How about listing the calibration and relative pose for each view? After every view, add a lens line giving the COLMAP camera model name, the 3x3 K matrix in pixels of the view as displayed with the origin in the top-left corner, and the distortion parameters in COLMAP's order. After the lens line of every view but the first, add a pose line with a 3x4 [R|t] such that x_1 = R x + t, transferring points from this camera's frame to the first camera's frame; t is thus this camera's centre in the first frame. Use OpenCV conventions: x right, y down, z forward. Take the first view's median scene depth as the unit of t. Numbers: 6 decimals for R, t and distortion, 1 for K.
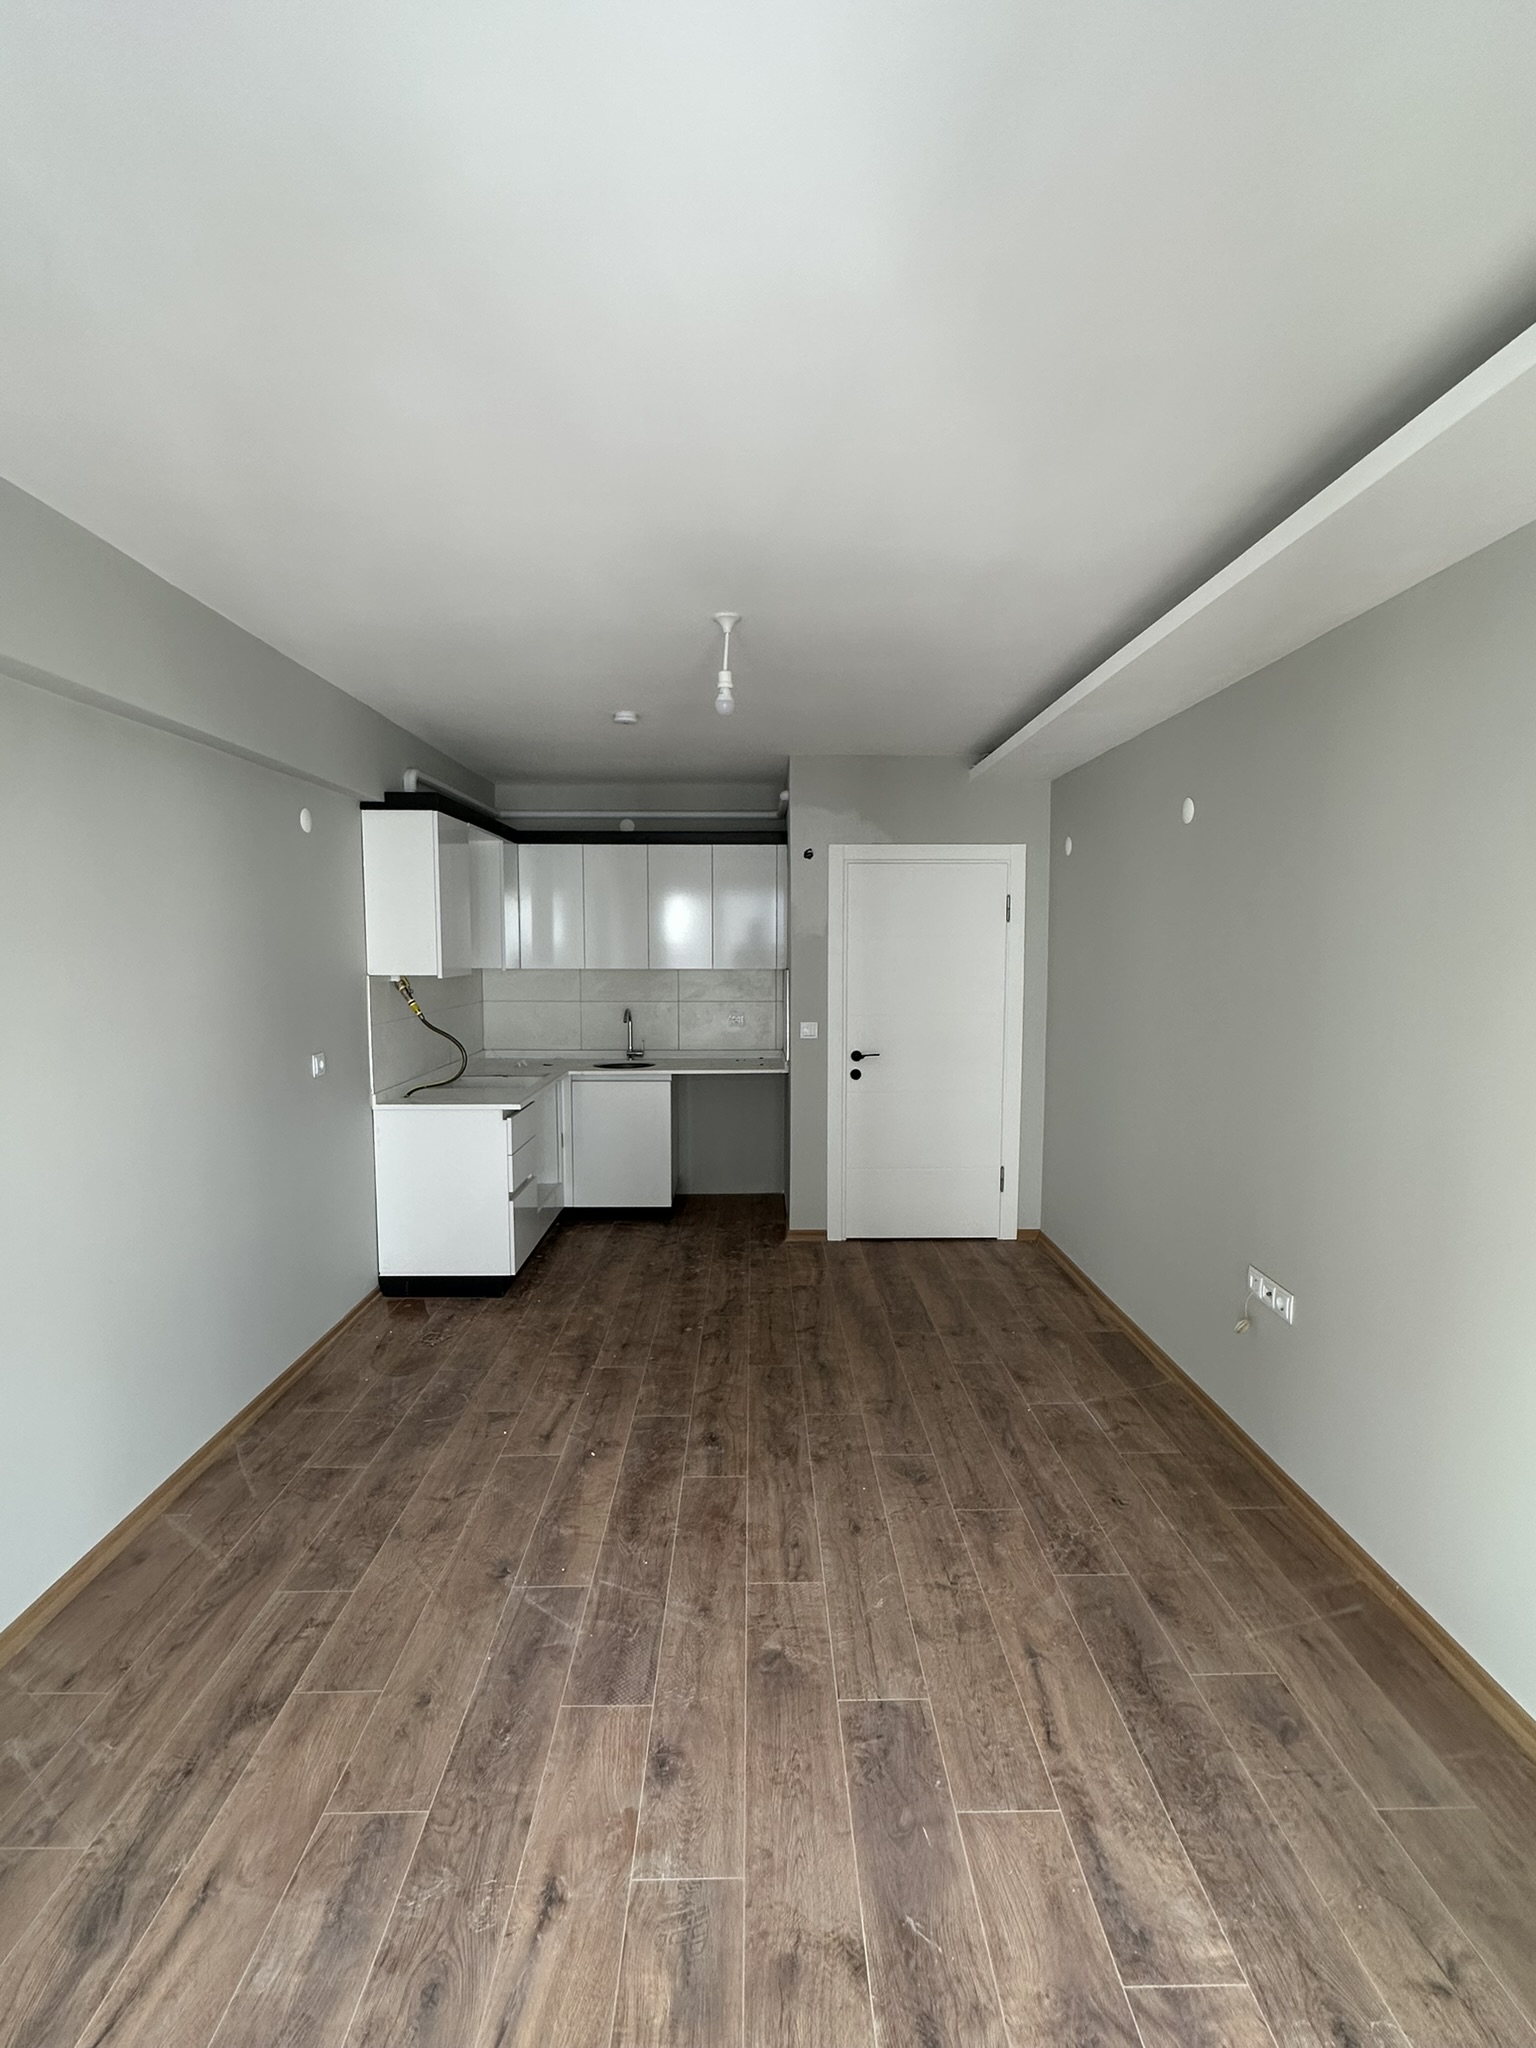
lens RADIAL K [[946.1, 0, 765.9], [0, 946.1, 1024.6], [0, 0, 1]] dist [0.000548, 0.000139]
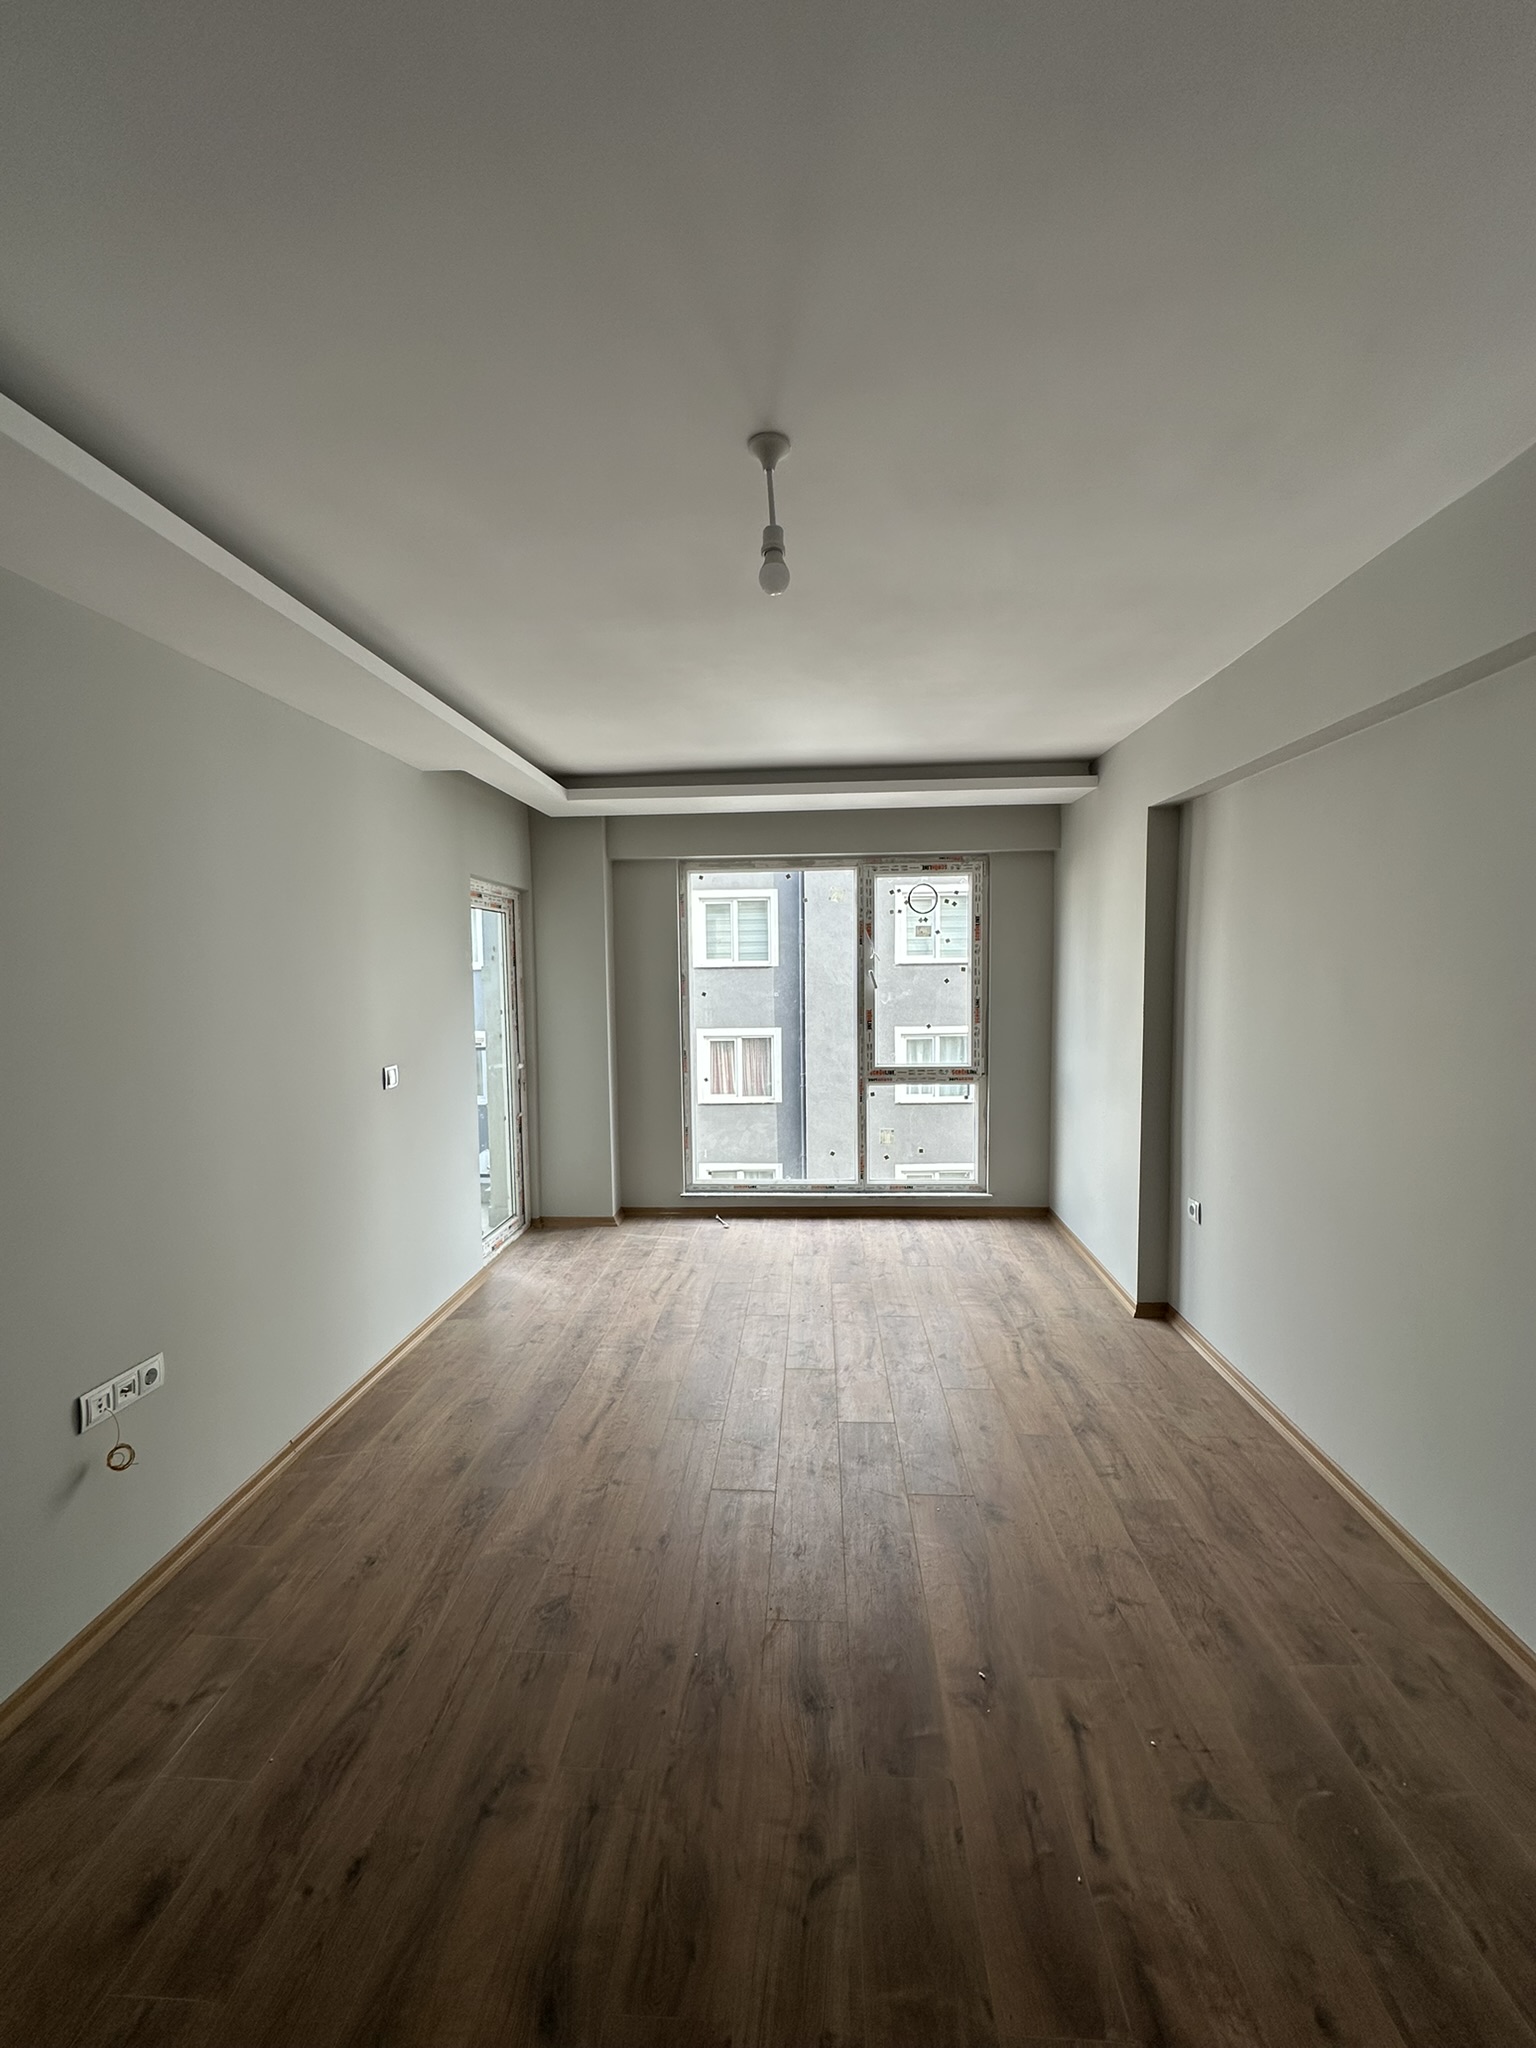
lens RADIAL K [[819.5, 0, 767.8], [0, 819.5, 1022.6], [0, 0, 1]] dist [-0.002741, 0.000995]
pose [[-0.997119, 0.009972, 0.075192, -0.070925], [0.021817, 0.987134, 0.158399, -0.116604], [-0.072645, 0.159583, -0.984508, 1.444973]]
